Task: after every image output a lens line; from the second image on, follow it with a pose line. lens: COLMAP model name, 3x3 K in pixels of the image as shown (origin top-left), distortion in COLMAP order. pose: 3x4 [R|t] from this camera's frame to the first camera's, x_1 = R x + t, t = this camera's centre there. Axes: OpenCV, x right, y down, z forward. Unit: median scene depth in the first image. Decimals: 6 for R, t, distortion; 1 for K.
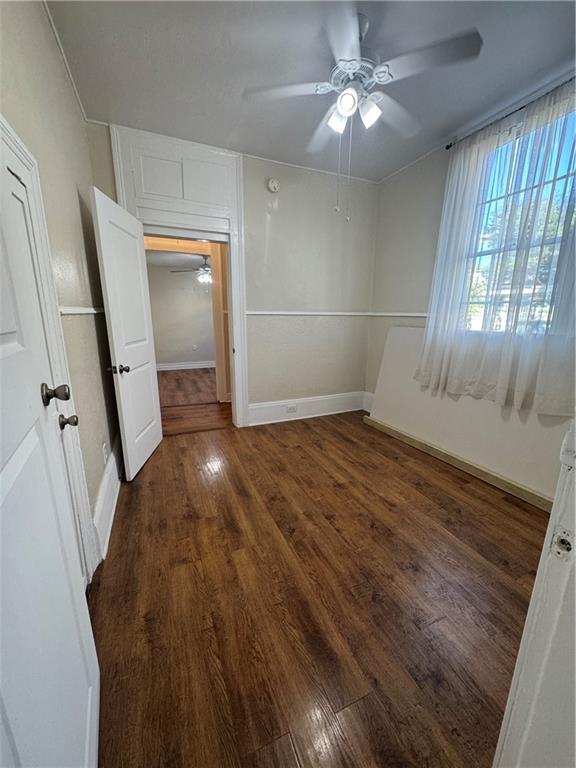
lens RADIAL K [[306.1, 0, 288.0], [0, 306.1, 384.0], [0, 0, 1]] dist [-0.001422, -0.000228]
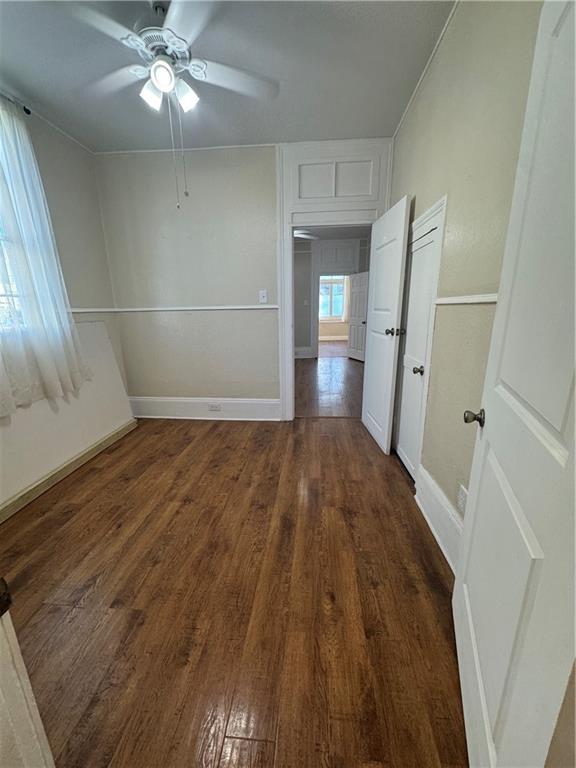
lens RADIAL K [[306.1, 0, 288.0], [0, 306.1, 384.0], [0, 0, 1]] dist [-0.001422, -0.000228]
pose [[-0.881419, -0.107835, 0.459860, -0.494941], [0.115299, 0.895017, 0.430873, -0.341609], [-0.458046, 0.432801, -0.776452, 1.499200]]
